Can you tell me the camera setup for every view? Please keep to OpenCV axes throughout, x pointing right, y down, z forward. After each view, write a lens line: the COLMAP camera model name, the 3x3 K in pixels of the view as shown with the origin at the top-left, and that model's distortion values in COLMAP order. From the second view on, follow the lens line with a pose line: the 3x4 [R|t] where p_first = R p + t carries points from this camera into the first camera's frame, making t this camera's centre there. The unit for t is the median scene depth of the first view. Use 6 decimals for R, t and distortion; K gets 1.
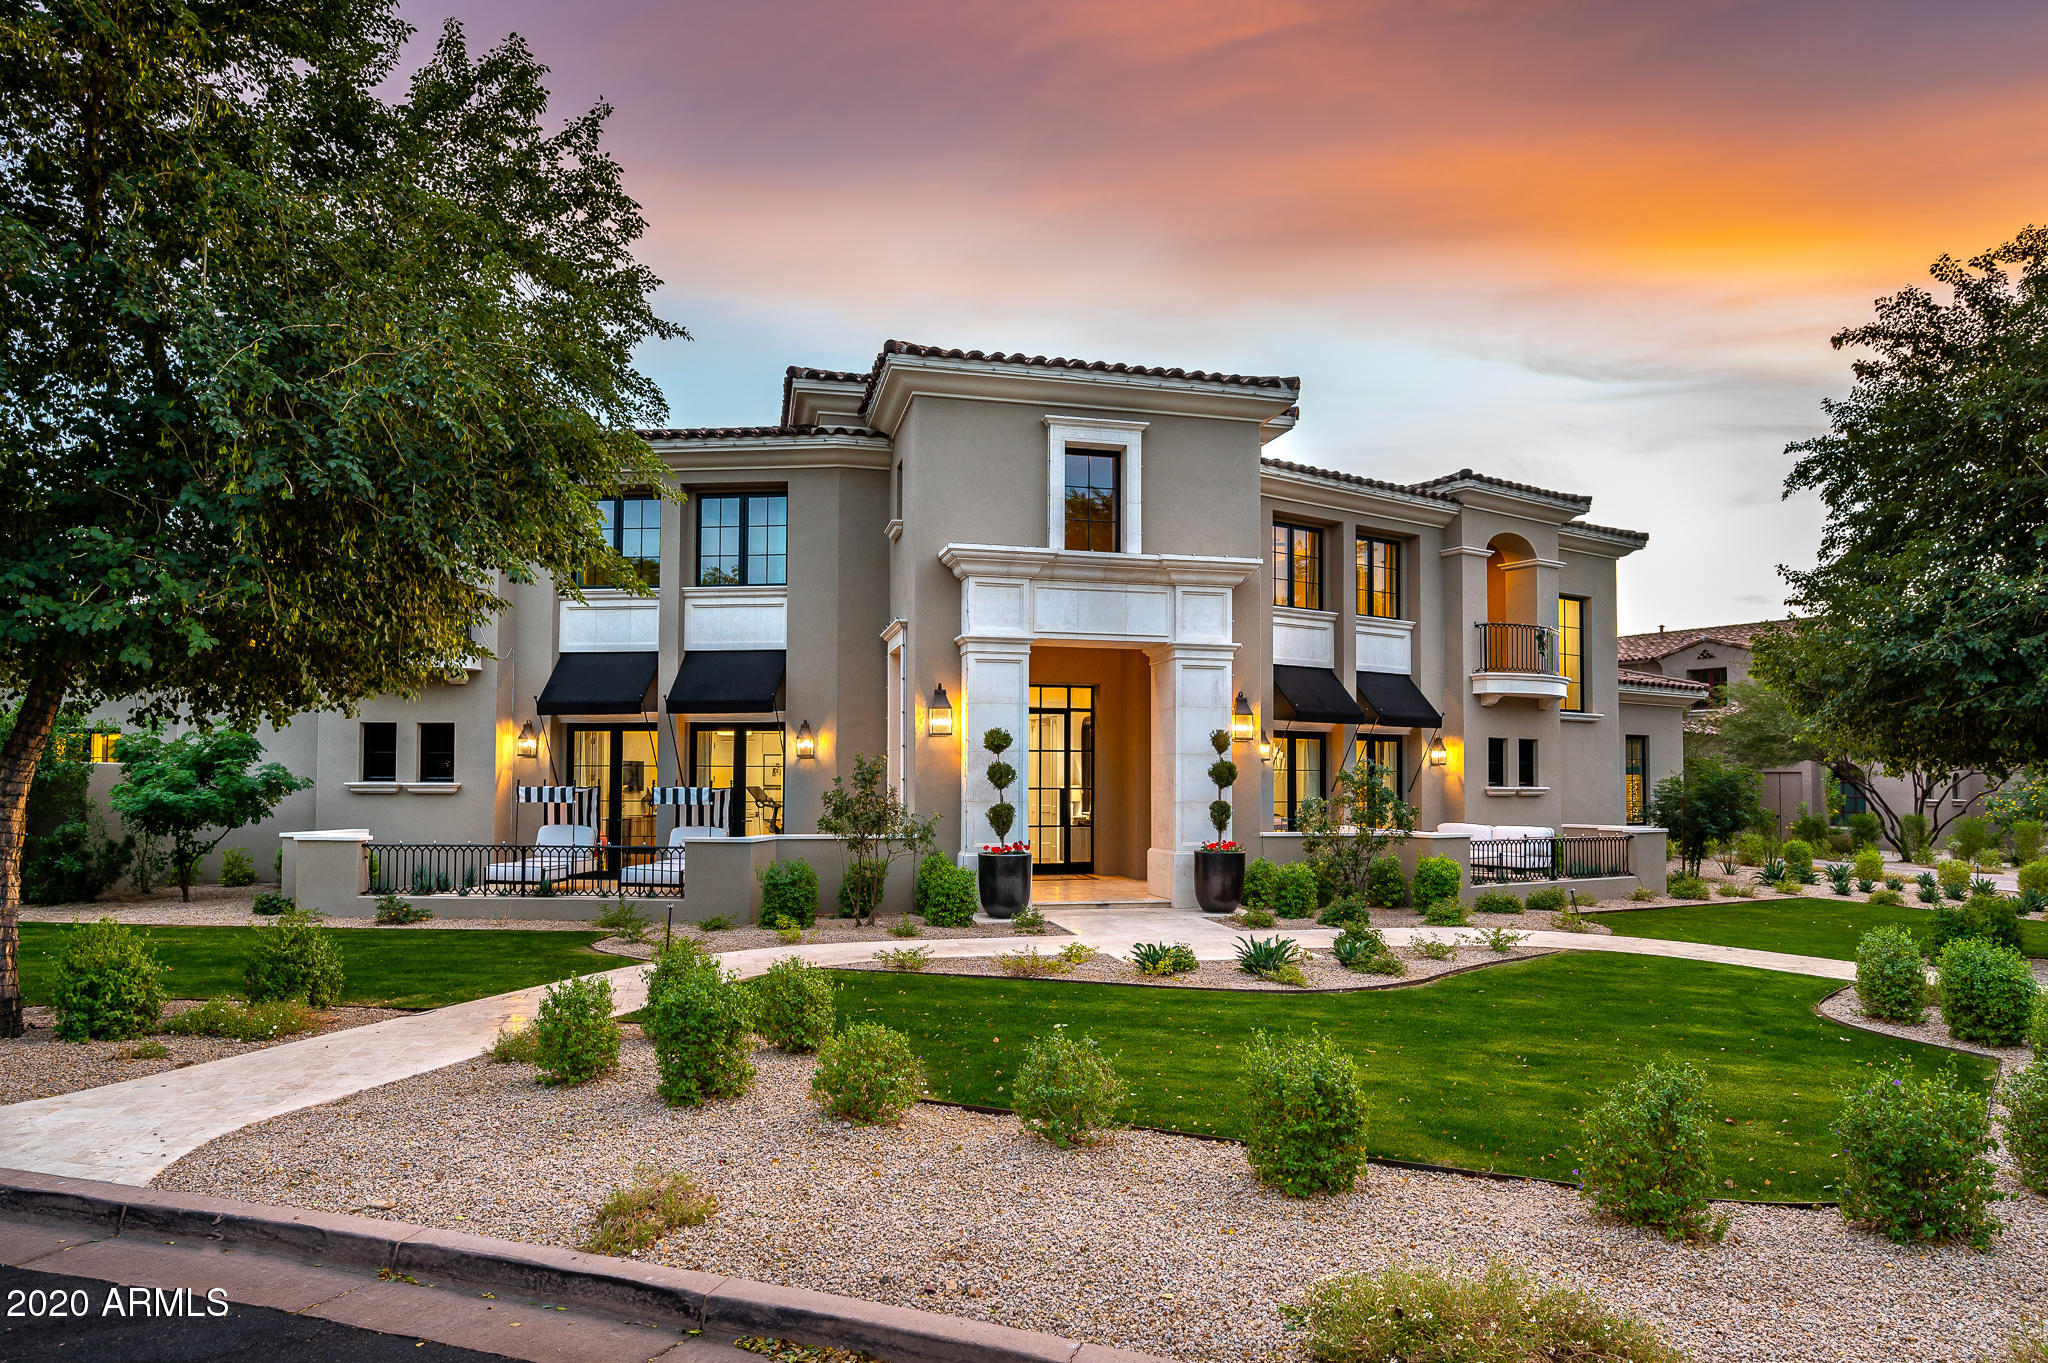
lens RADIAL K [[1213.3, 0, 1119.0], [0, 1213.3, 742.7], [0, 0, 1]] dist [0.002181, 0.002469]
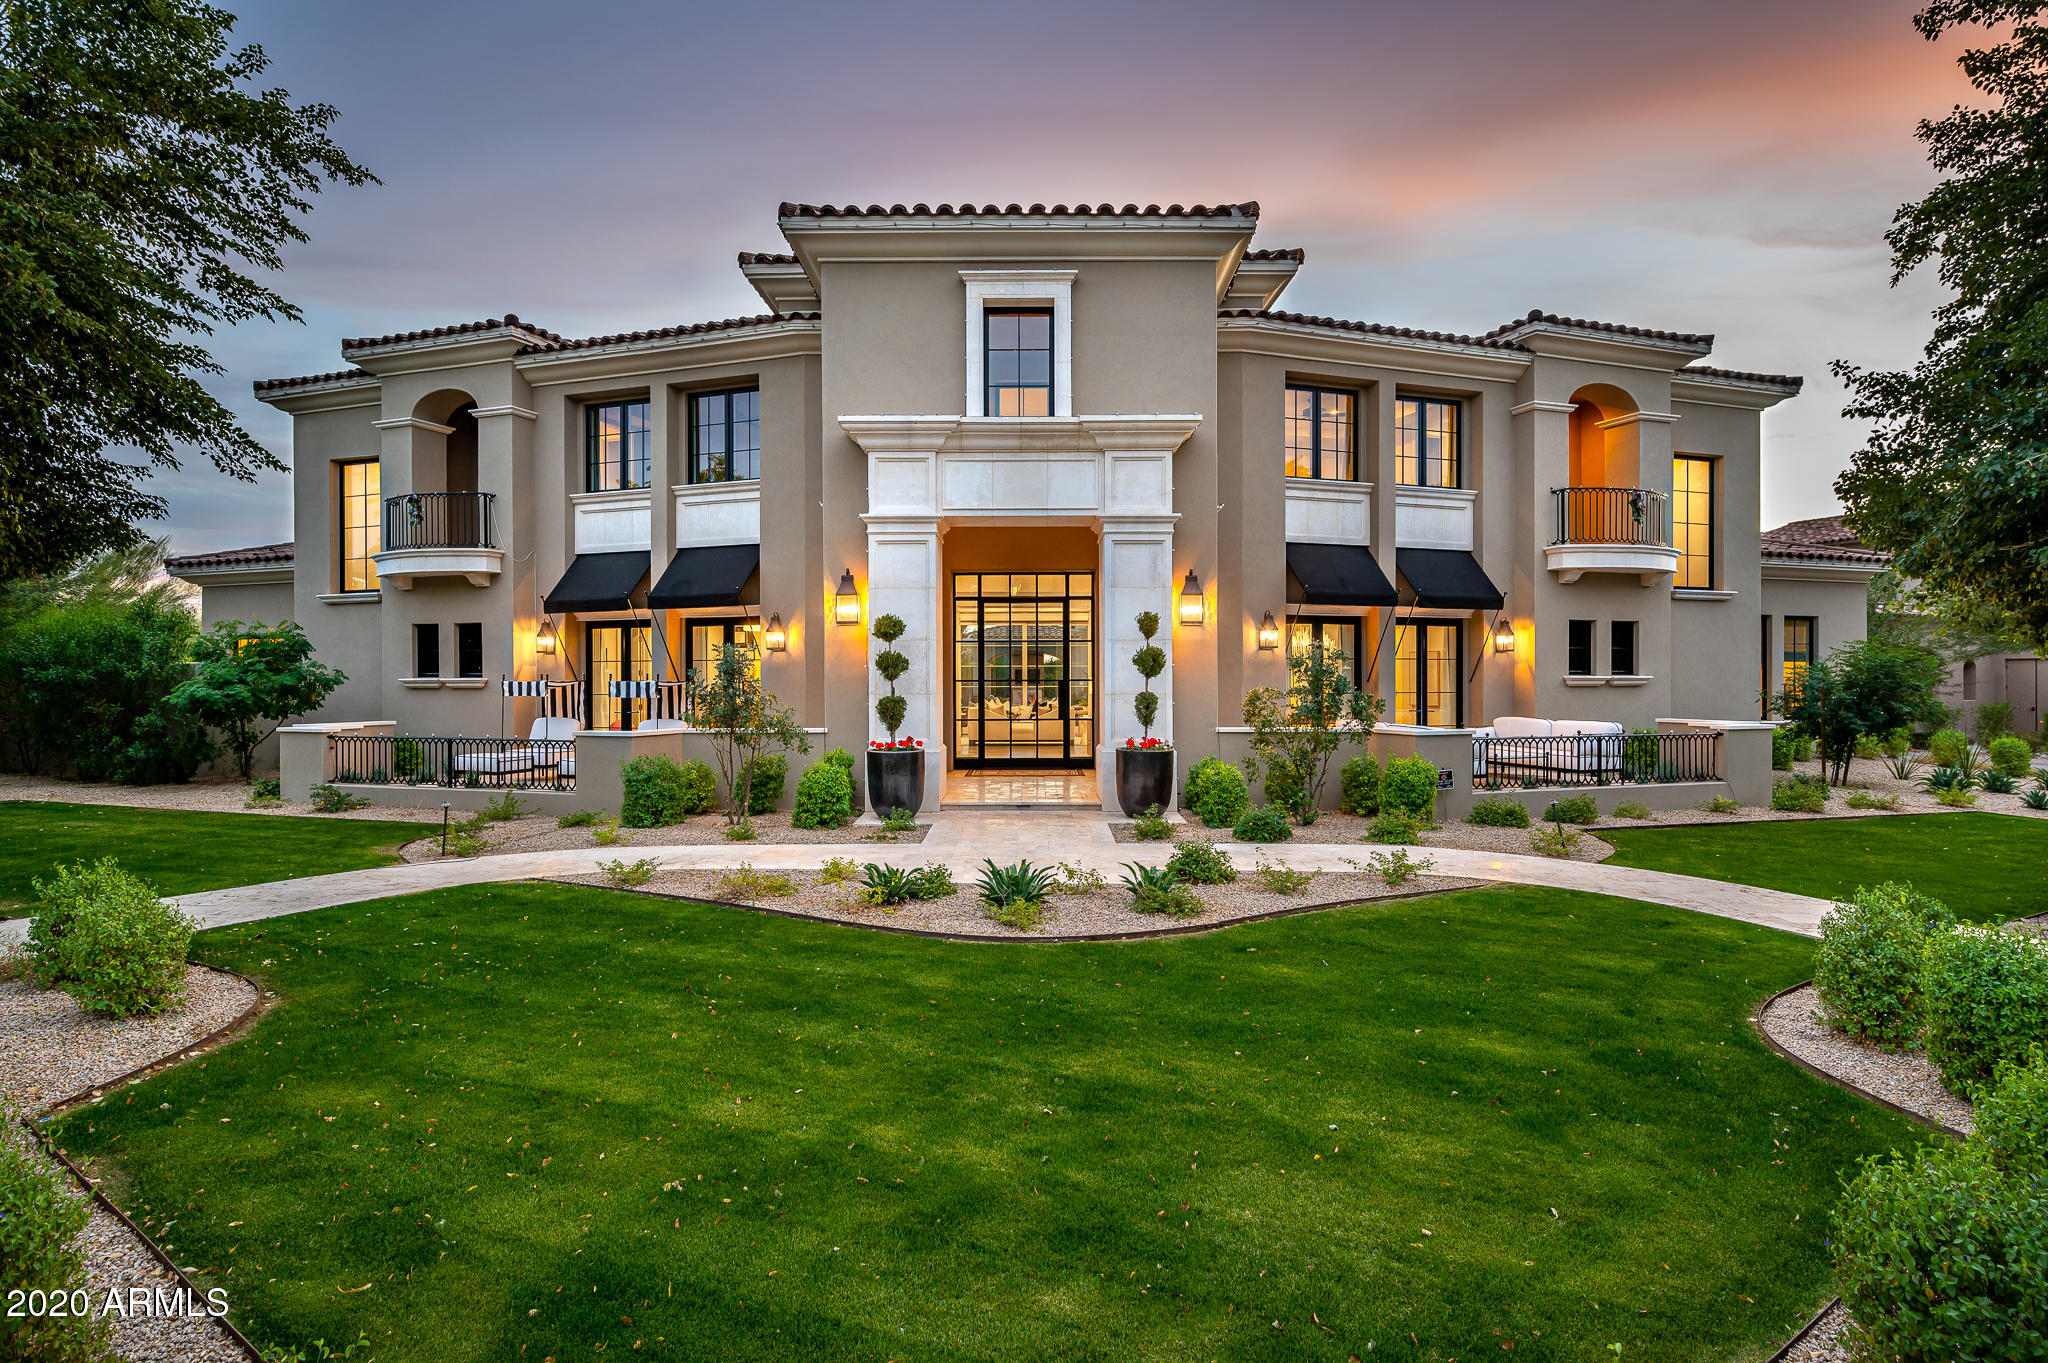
lens RADIAL K [[1120.5, 0, 1017.3], [0, 1120.5, 682.7], [0, 0, 1]] dist [0.003511, 0.002070]
pose [[0.968546, -0.005569, -0.248772, 0.160374], [0.014912, 0.999252, 0.035688, 0.008612], [0.248387, -0.038275, 0.967904, 0.153540]]
